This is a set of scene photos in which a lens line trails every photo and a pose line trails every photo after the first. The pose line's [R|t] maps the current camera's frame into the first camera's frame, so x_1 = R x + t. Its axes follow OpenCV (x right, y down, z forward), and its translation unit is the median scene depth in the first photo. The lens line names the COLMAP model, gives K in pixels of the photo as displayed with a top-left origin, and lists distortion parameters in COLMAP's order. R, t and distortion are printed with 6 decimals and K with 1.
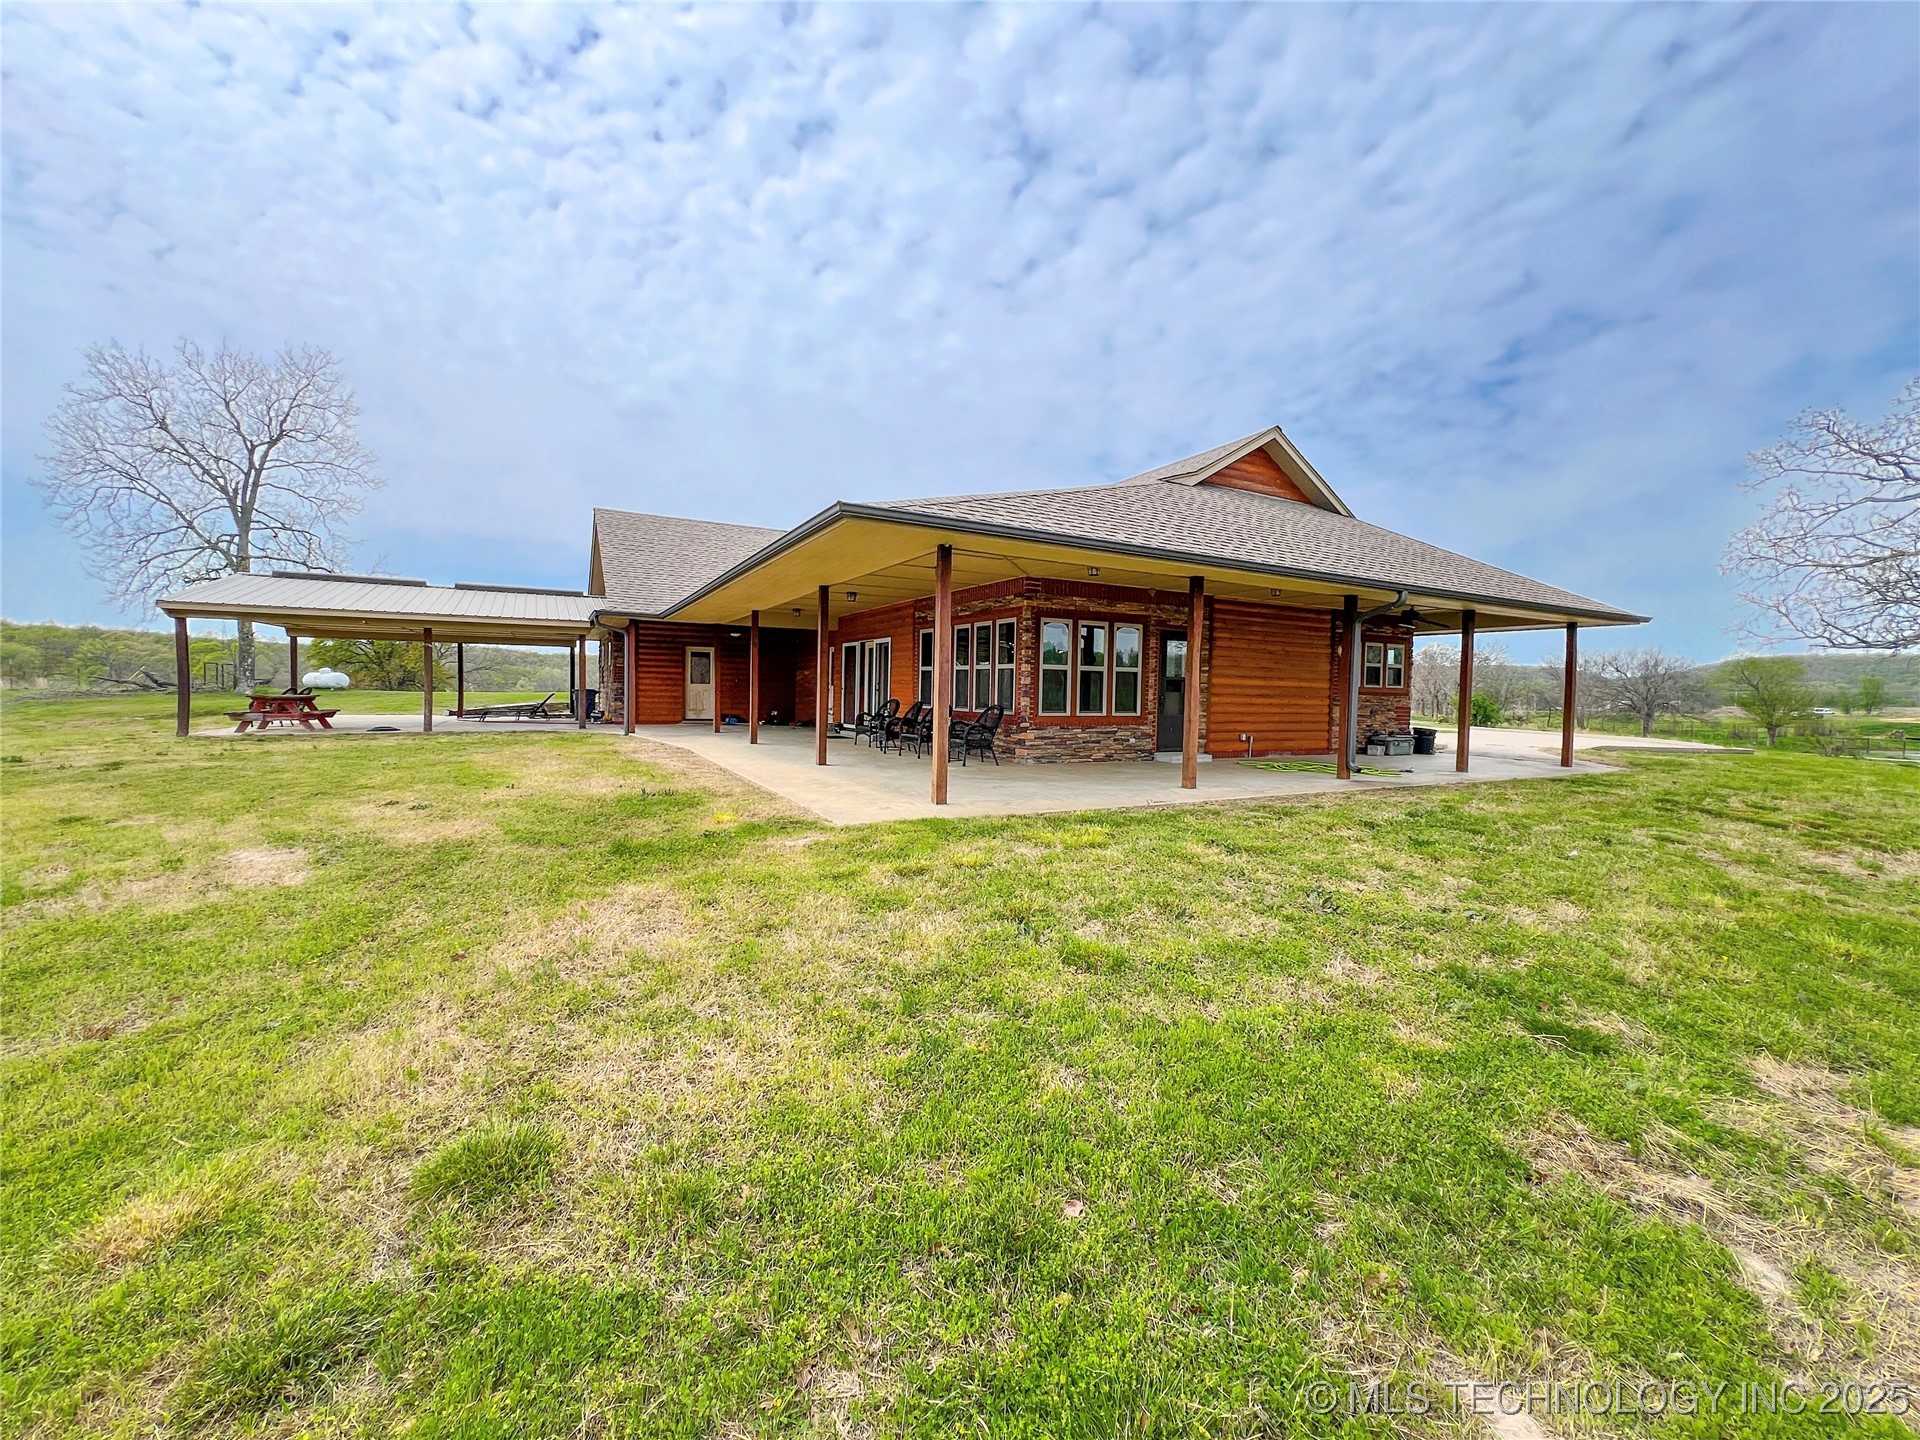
lens RADIAL K [[771.7, 0, 962.3], [0, 771.7, 724.3], [0, 0, 1]] dist [-0.002177, -0.000046]
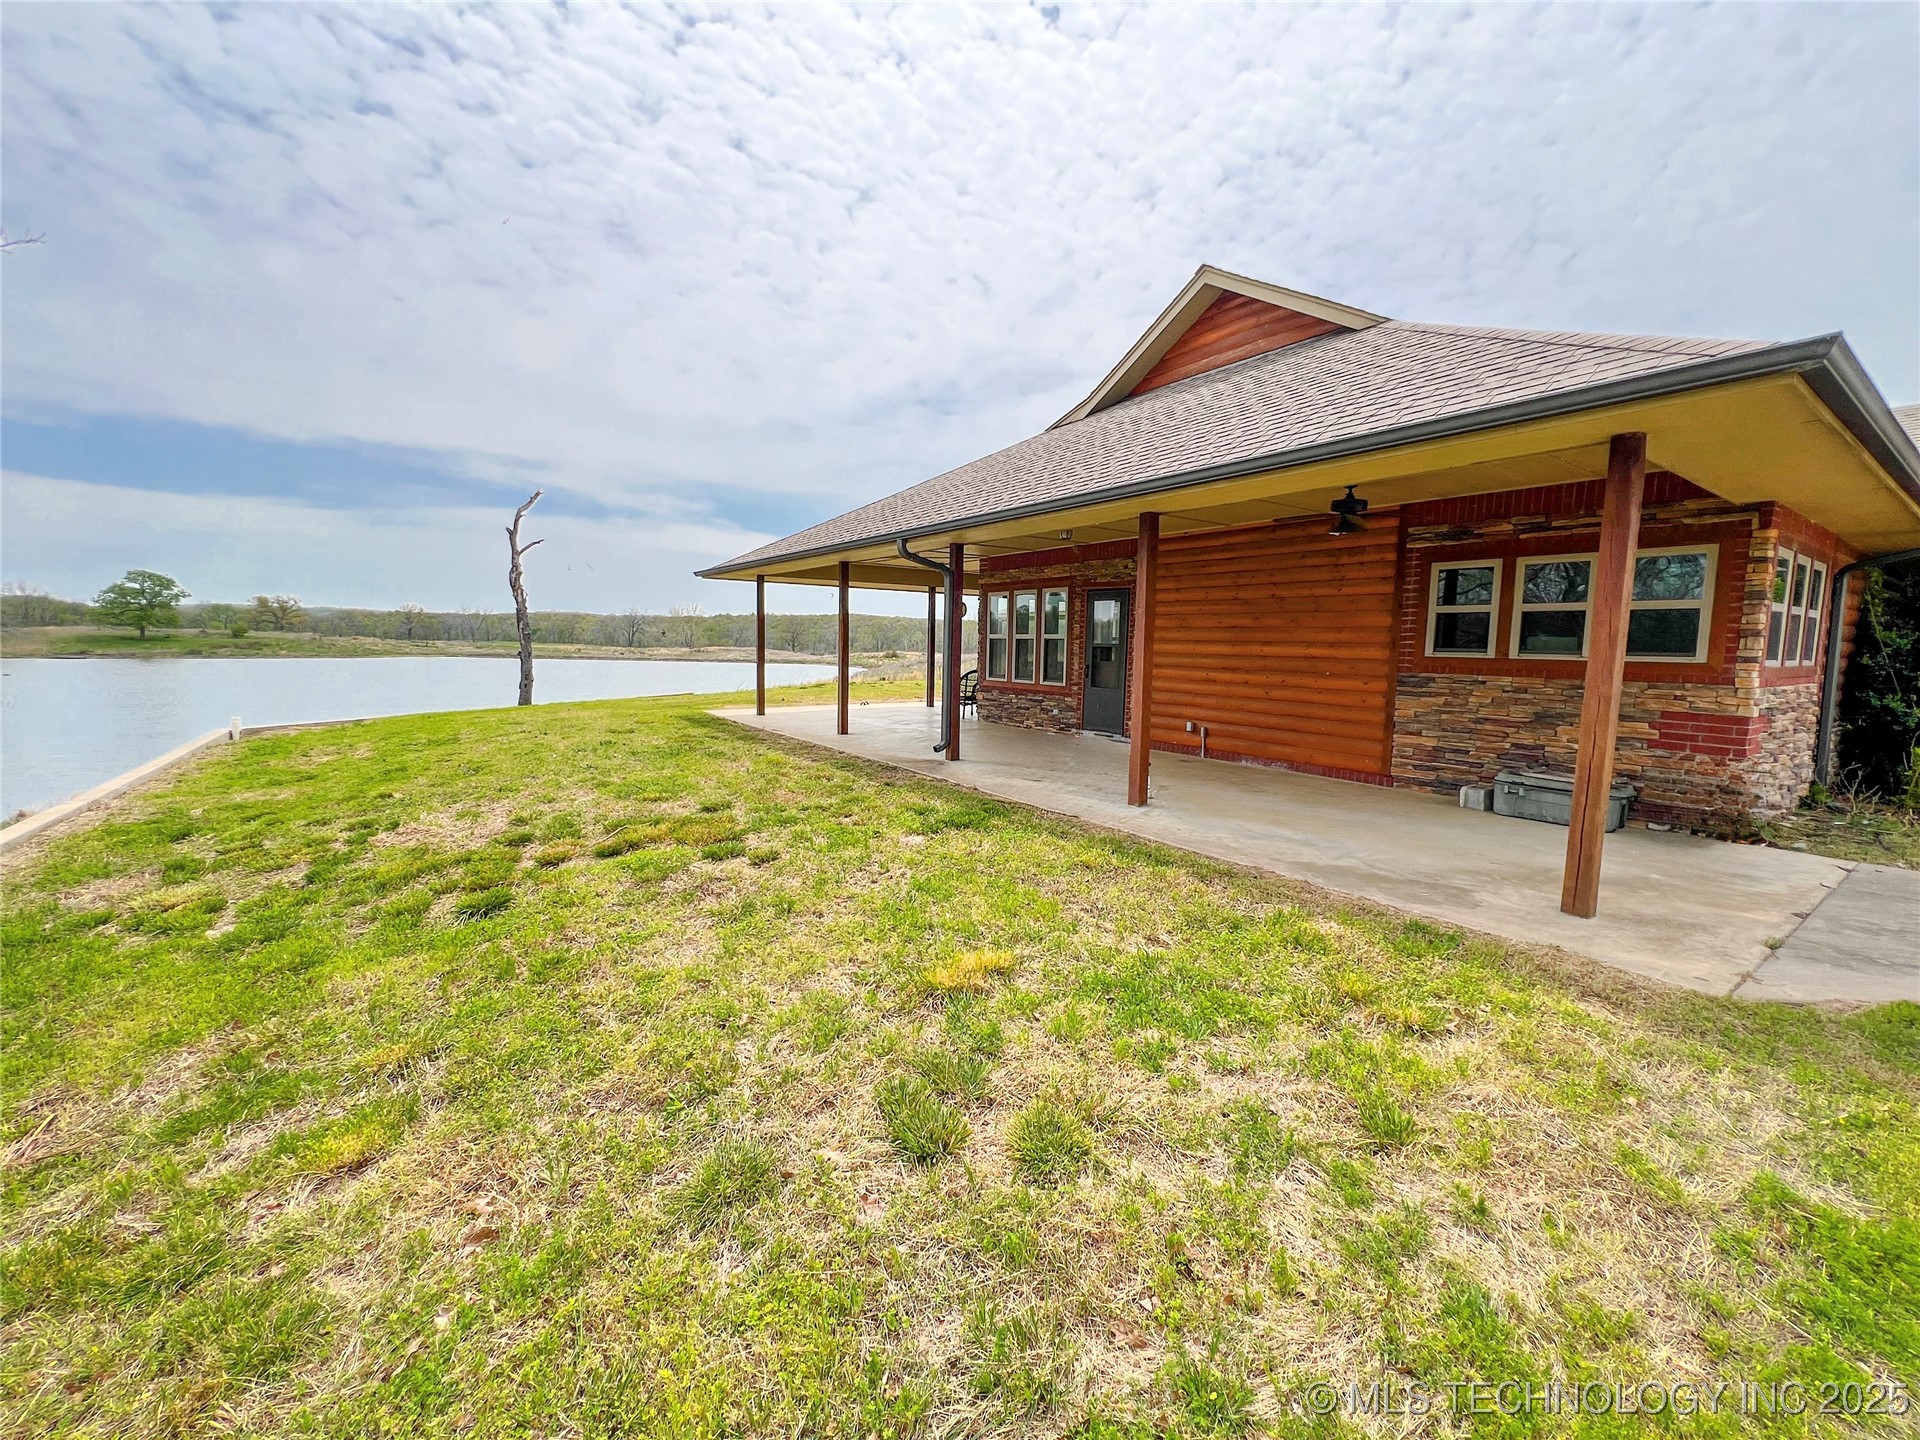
lens RADIAL K [[771.7, 0, 958.3], [0, 771.7, 718.2], [0, 0, 1]] dist [-0.002177, -0.000046]
pose [[0.117751, 0.080776, -0.989753, 1.066536], [-0.057665, 0.995561, 0.074389, -0.032169], [0.991367, 0.048315, 0.121886, 0.718757]]
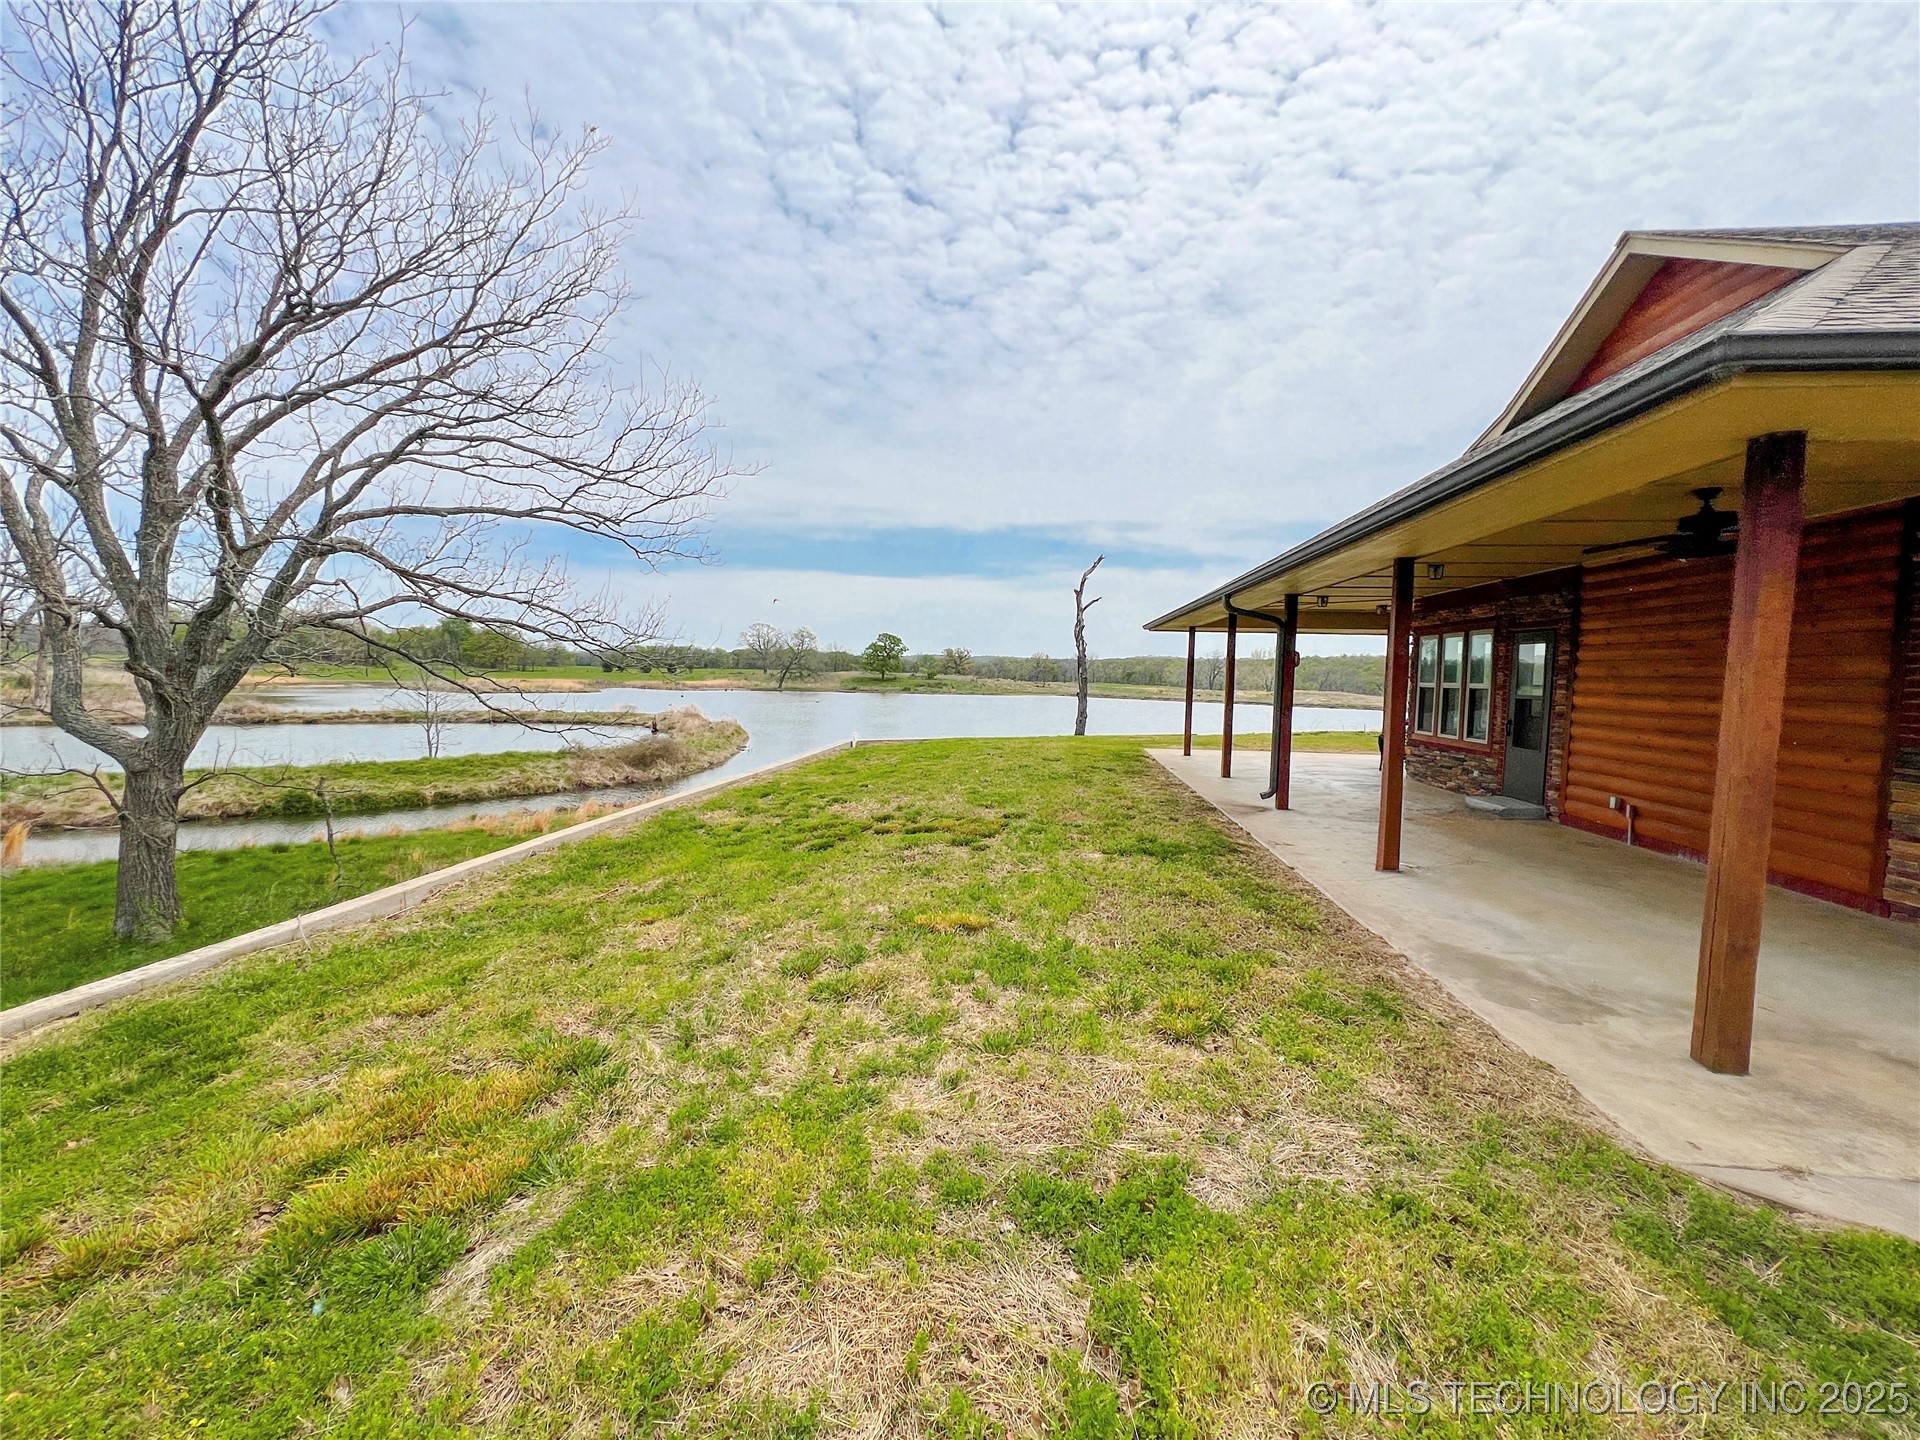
lens RADIAL K [[771.7, 0, 956.7], [0, 771.7, 726.2], [0, 0, 1]] dist [-0.002177, -0.000046]
pose [[-0.570004, 0.026128, -0.821227, 1.117681], [-0.065873, 0.994824, 0.077373, -0.051231], [0.818997, 0.098199, -0.565332, 0.942160]]
